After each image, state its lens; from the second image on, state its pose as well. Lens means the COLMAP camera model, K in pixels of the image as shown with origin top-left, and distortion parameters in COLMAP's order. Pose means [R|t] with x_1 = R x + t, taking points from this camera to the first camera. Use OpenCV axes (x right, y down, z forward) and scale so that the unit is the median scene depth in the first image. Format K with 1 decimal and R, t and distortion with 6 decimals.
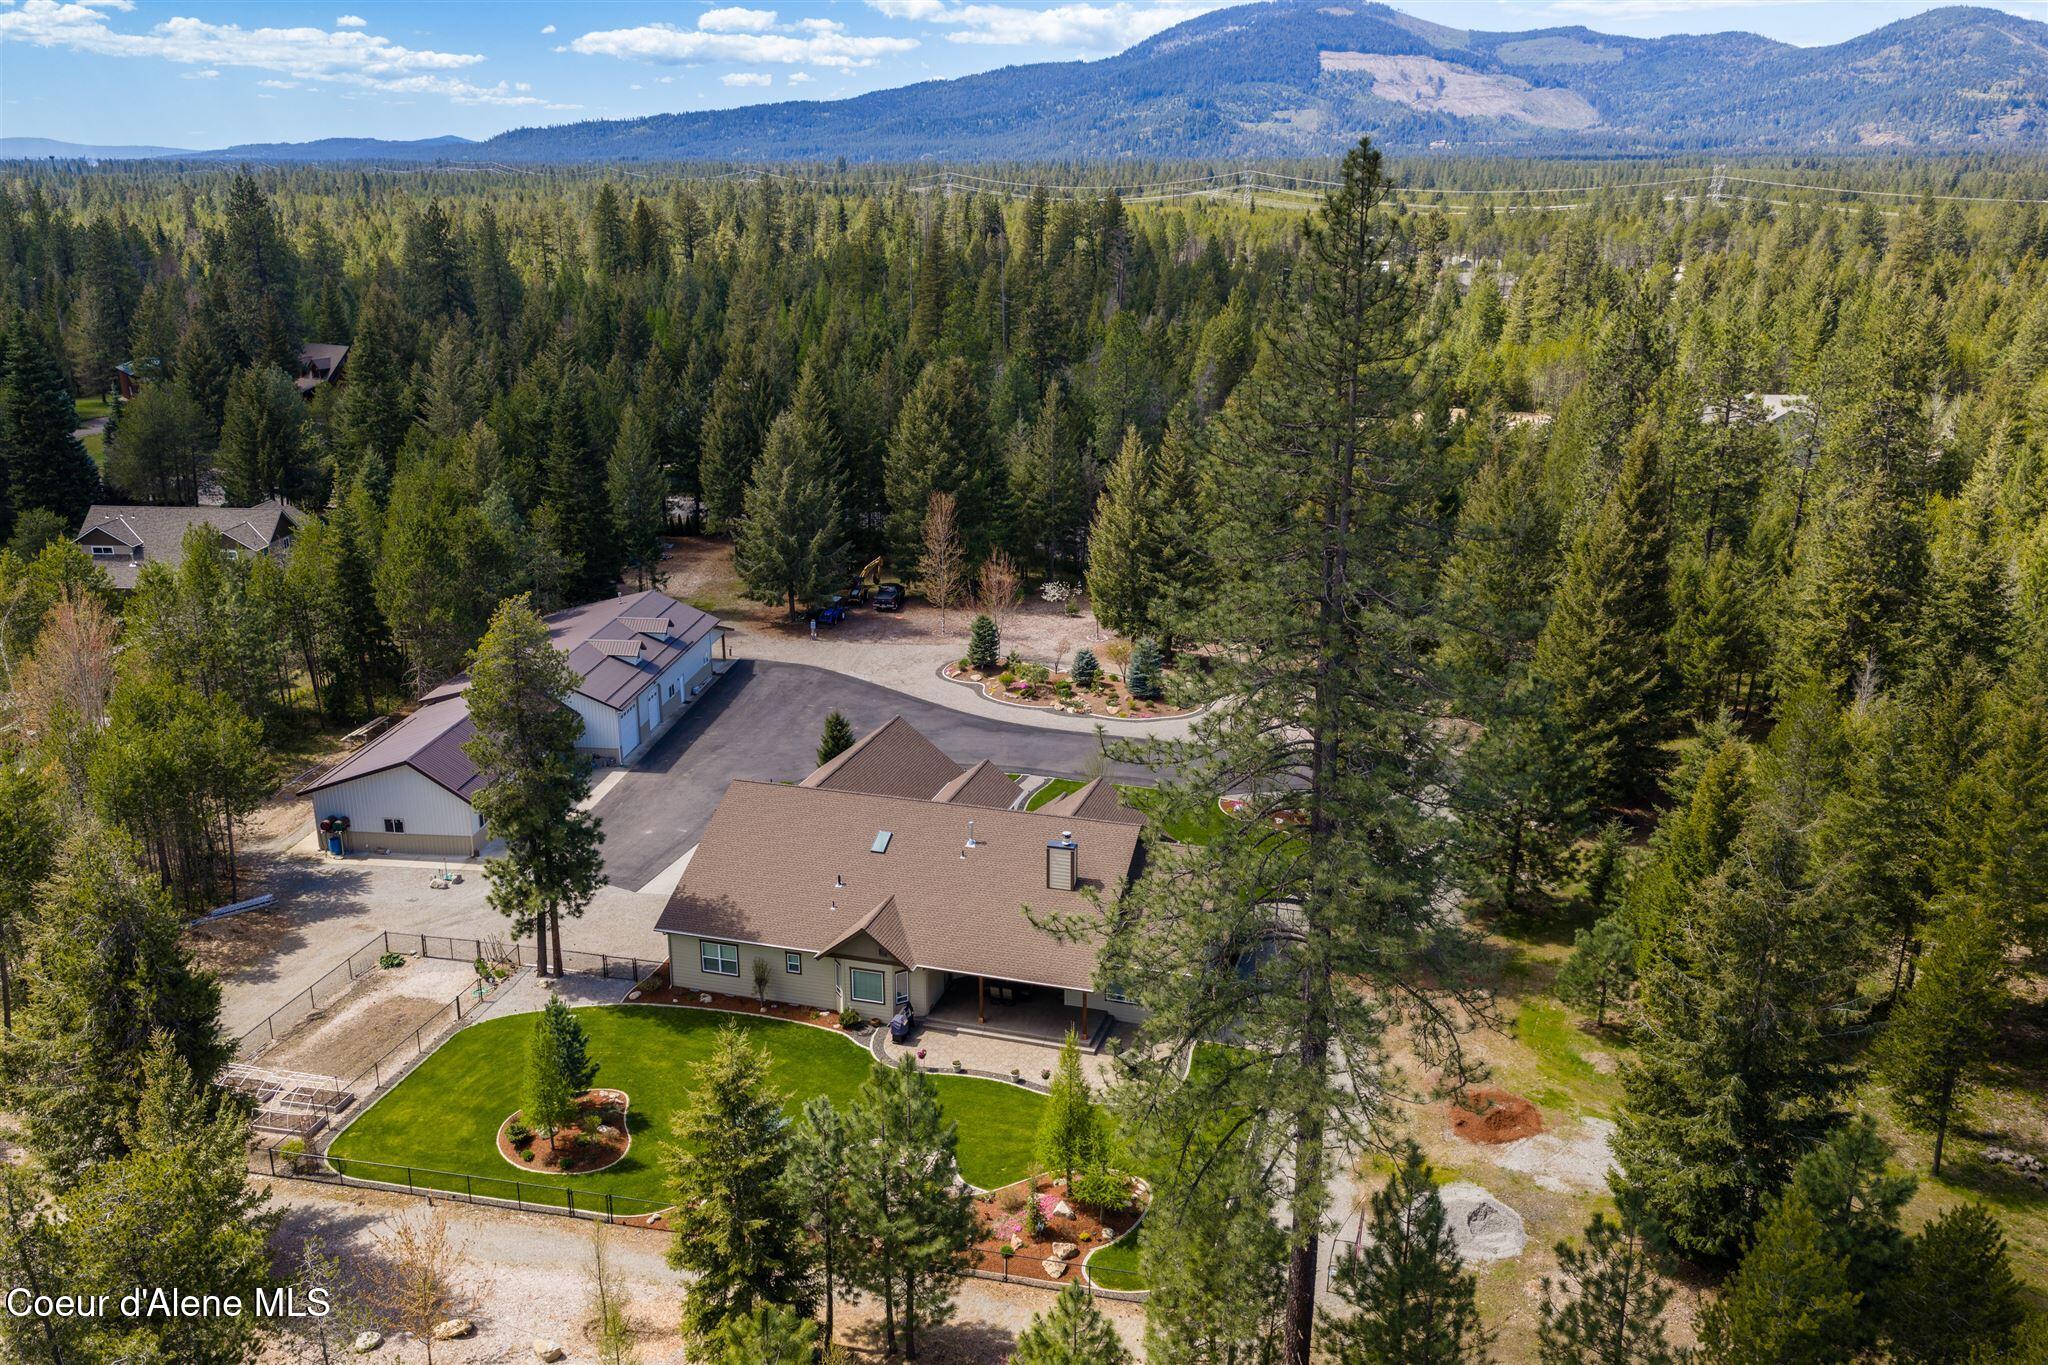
lens RADIAL K [[1679.8, 0, 1034.2], [0, 1679.8, 686.2], [0, 0, 1]] dist [0.067728, -0.078946]
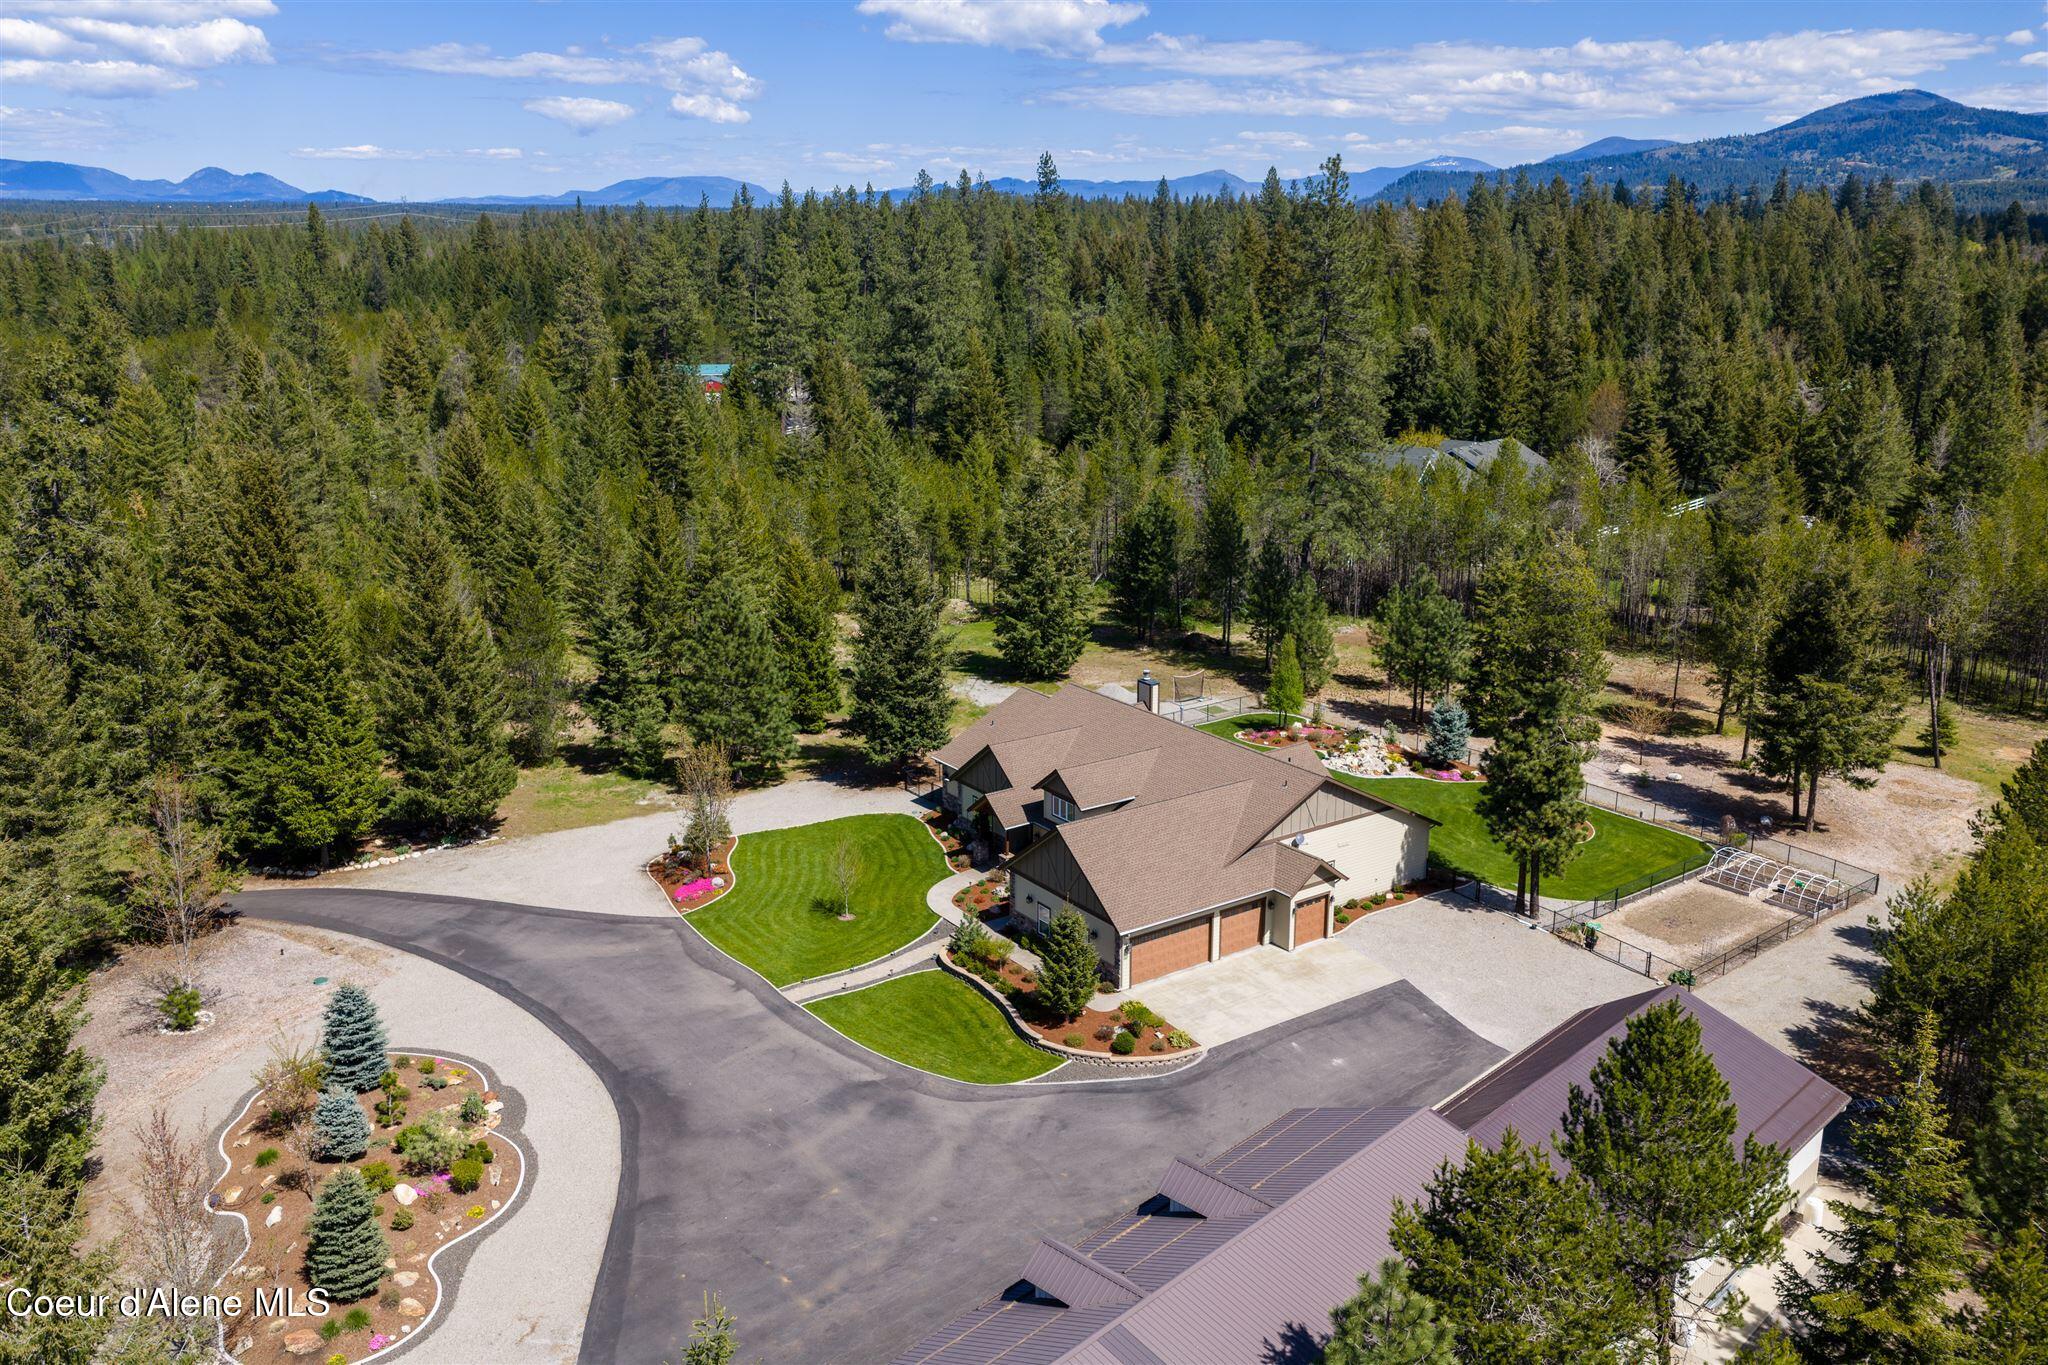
lens RADIAL K [[1679.8, 0, 1034.2], [0, 1679.8, 686.2], [0, 0, 1]] dist [0.067728, -0.078946]
pose [[-0.788403, -0.165635, 0.592441, -0.395420], [0.181254, 0.857767, 0.481023, -0.315991], [-0.587850, 0.486622, -0.646244, 1.100426]]
